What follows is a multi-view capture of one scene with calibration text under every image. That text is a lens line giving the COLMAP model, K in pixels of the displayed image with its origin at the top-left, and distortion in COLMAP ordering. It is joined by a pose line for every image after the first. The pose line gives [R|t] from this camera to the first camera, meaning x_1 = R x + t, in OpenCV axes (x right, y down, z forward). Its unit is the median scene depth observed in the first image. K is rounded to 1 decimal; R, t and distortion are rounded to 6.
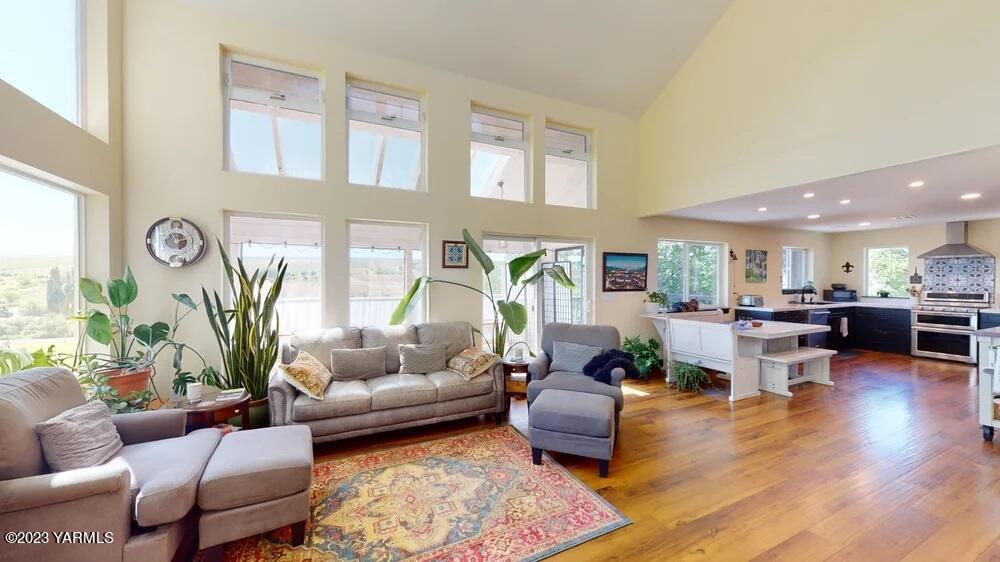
lens RADIAL K [[364.6, 0, 512.7], [0, 364.6, 284.6], [0, 0, 1]] dist [0.012647, -0.000508]
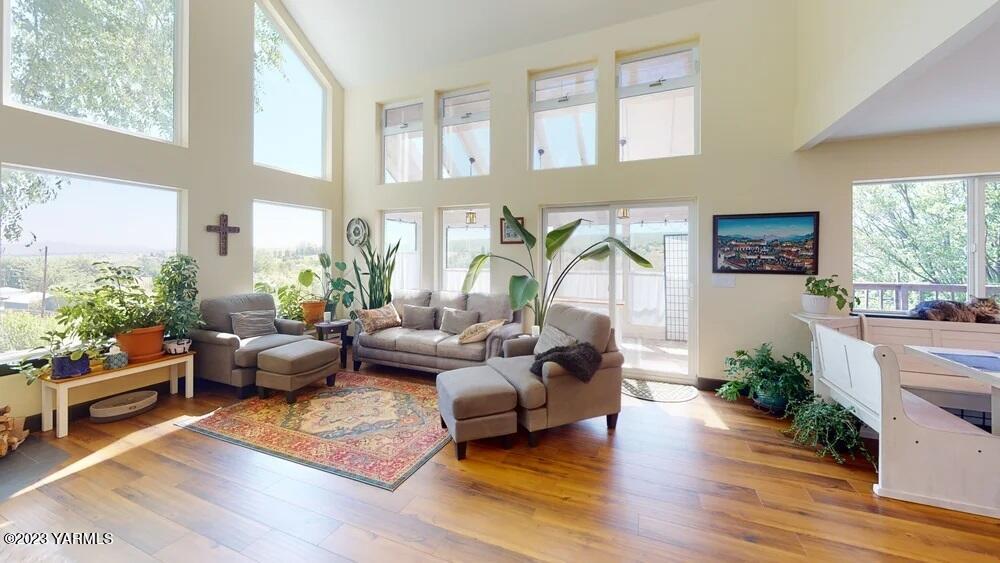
lens RADIAL K [[364.6, 0, 501.4], [0, 364.6, 286.9], [0, 0, 1]] dist [0.012647, -0.000508]
pose [[0.659556, 0.066621, -0.748697, 0.646877], [-0.014308, 0.996997, 0.076111, -0.001370], [0.751519, -0.039487, 0.658528, 0.296173]]
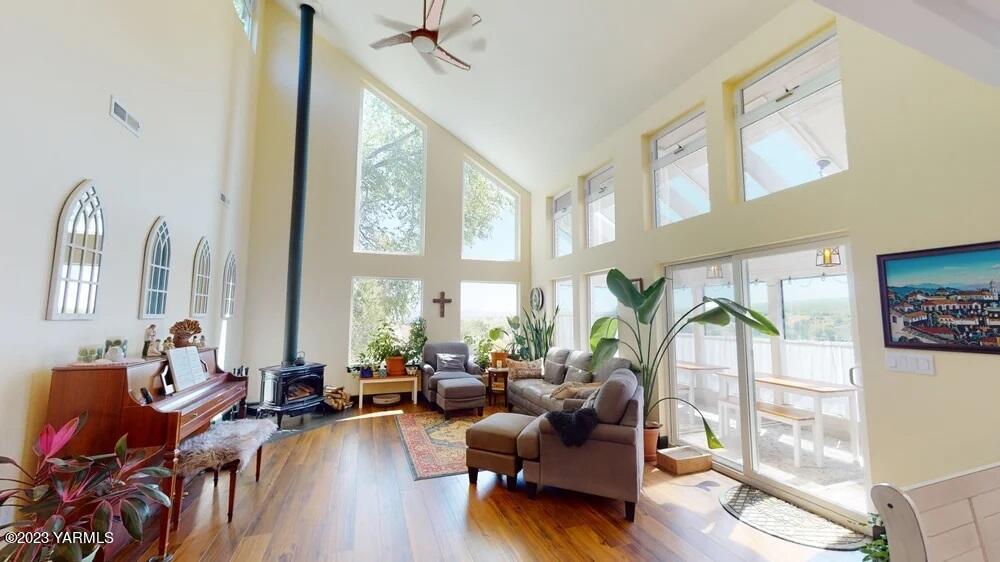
lens RADIAL K [[364.6, 0, 490.6], [0, 364.6, 286.3], [0, 0, 1]] dist [0.012647, -0.000508]
pose [[-0.117482, -0.085125, -0.989420, 0.932112], [-0.022856, 0.996287, -0.083002, -0.006443], [0.992812, 0.012863, -0.118992, 0.755838]]
